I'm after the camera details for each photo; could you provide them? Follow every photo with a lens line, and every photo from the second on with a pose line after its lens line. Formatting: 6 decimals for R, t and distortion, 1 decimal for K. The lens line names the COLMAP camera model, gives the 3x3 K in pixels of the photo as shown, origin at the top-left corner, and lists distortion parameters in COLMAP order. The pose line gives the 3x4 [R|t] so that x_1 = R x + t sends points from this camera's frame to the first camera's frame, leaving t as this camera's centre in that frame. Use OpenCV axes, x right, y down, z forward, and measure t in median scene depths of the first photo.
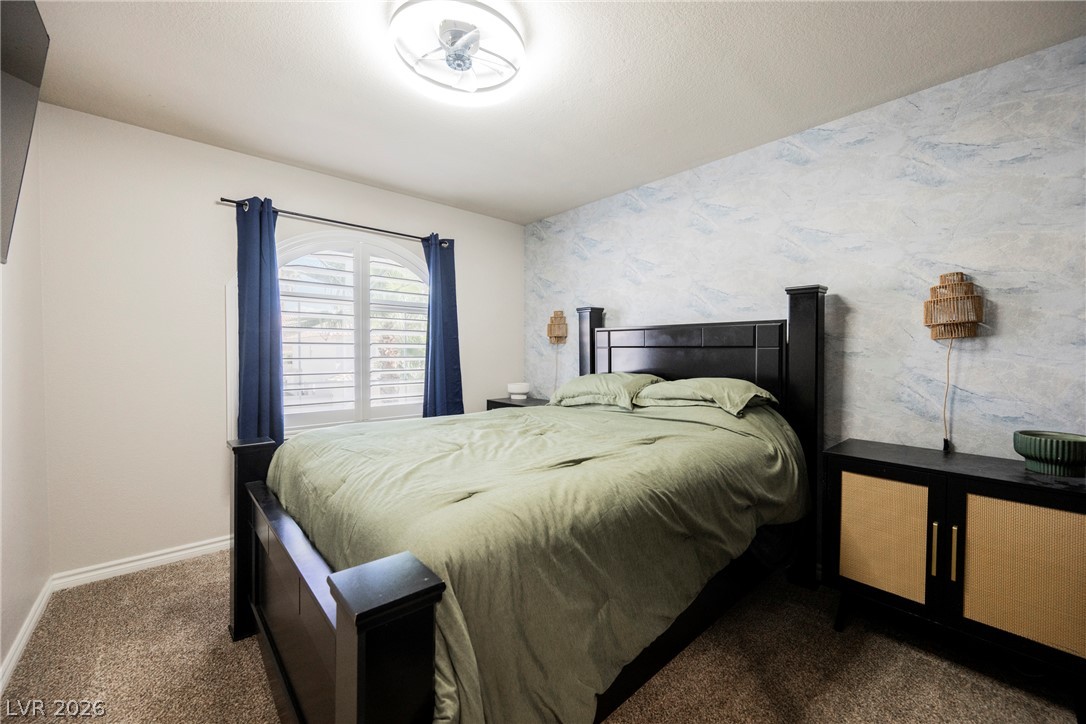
lens RADIAL K [[422.9, 0, 546.3], [0, 422.9, 362.2], [0, 0, 1]] dist [-0.000388, -0.000246]
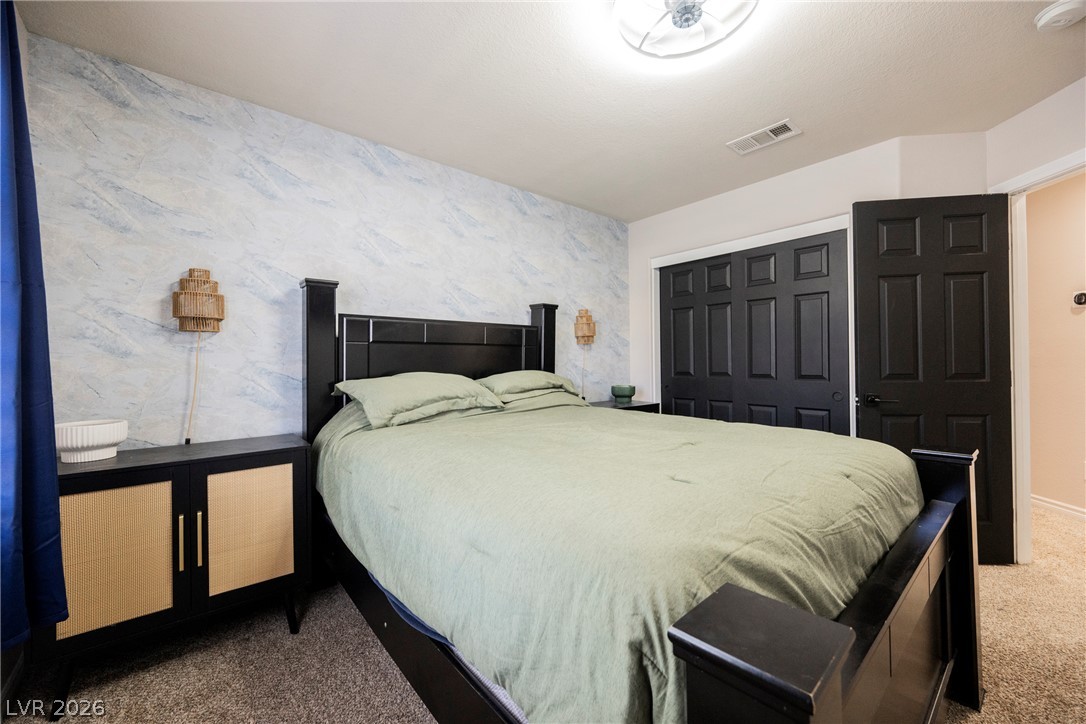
lens RADIAL K [[439.9, 0, 543.0], [0, 439.9, 362.0], [0, 0, 1]] dist [0.000536, 0.000100]
pose [[0.033682, -0.024213, 0.999139, -0.706657], [0.011944, 0.999645, 0.023822, -0.016088], [-0.999361, 0.011132, 0.033959, 0.754016]]
